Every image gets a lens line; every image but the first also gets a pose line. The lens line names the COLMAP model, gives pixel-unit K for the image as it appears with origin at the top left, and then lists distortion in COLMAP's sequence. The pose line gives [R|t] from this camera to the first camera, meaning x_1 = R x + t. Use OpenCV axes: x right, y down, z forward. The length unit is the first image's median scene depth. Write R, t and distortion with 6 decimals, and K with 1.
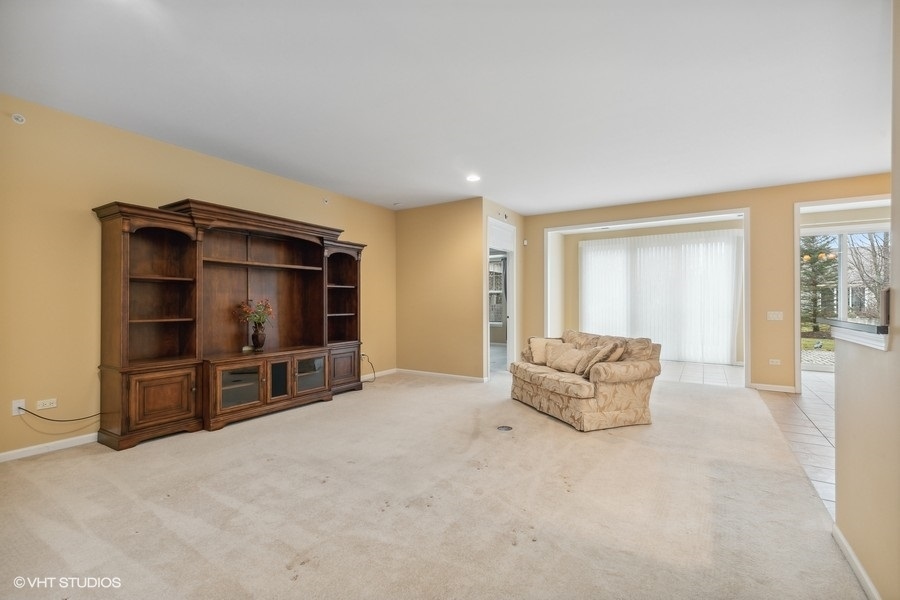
lens RADIAL K [[408.0, 0, 450.0], [0, 408.0, 300.0], [0, 0, 1]] dist [0.001230, 0.000100]
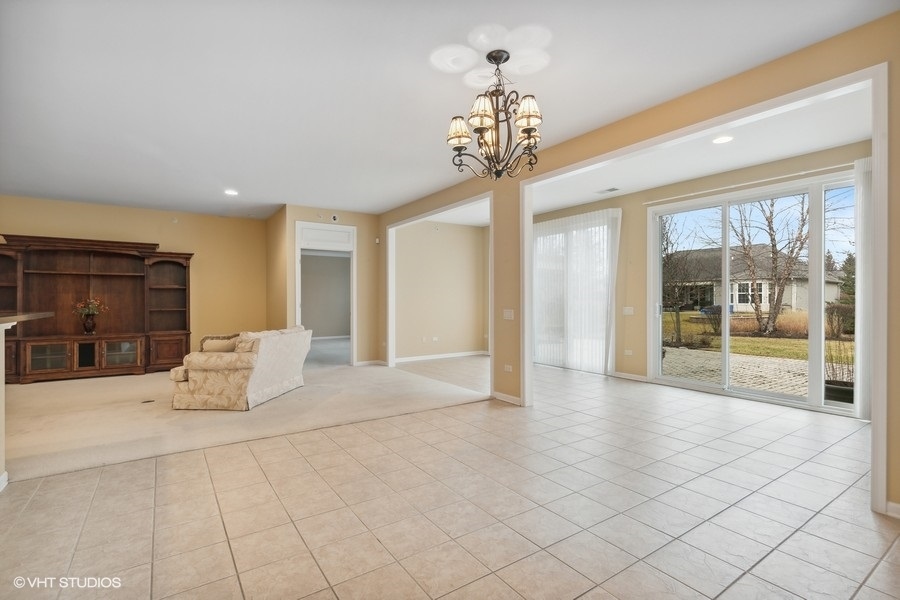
lens RADIAL K [[423.2, 0, 450.0], [0, 423.2, 300.0], [0, 0, 1]] dist [-0.001662, -0.000531]
pose [[0.916637, -0.001994, -0.399716, 1.301847], [0.004489, 0.999976, 0.005307, 0.004248], [0.399695, -0.006659, 0.916624, 0.172128]]
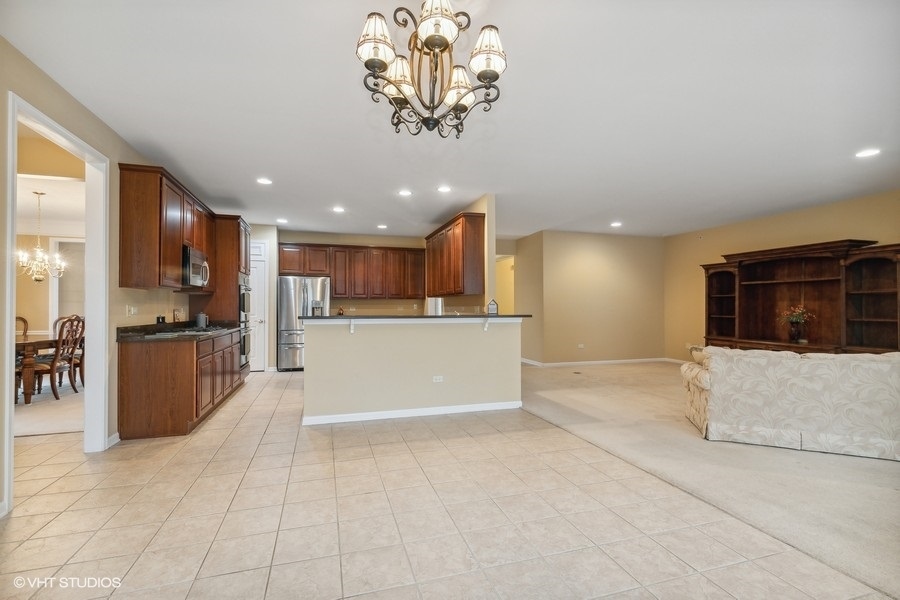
lens RADIAL K [[408.0, 0, 450.0], [0, 408.0, 300.0], [0, 0, 1]] dist [0.001230, 0.000100]
pose [[-0.651645, -0.015279, -0.758370, 1.417500], [0.003175, 0.999733, -0.022870, 0.008567], [0.758518, -0.017311, -0.651422, 1.061498]]
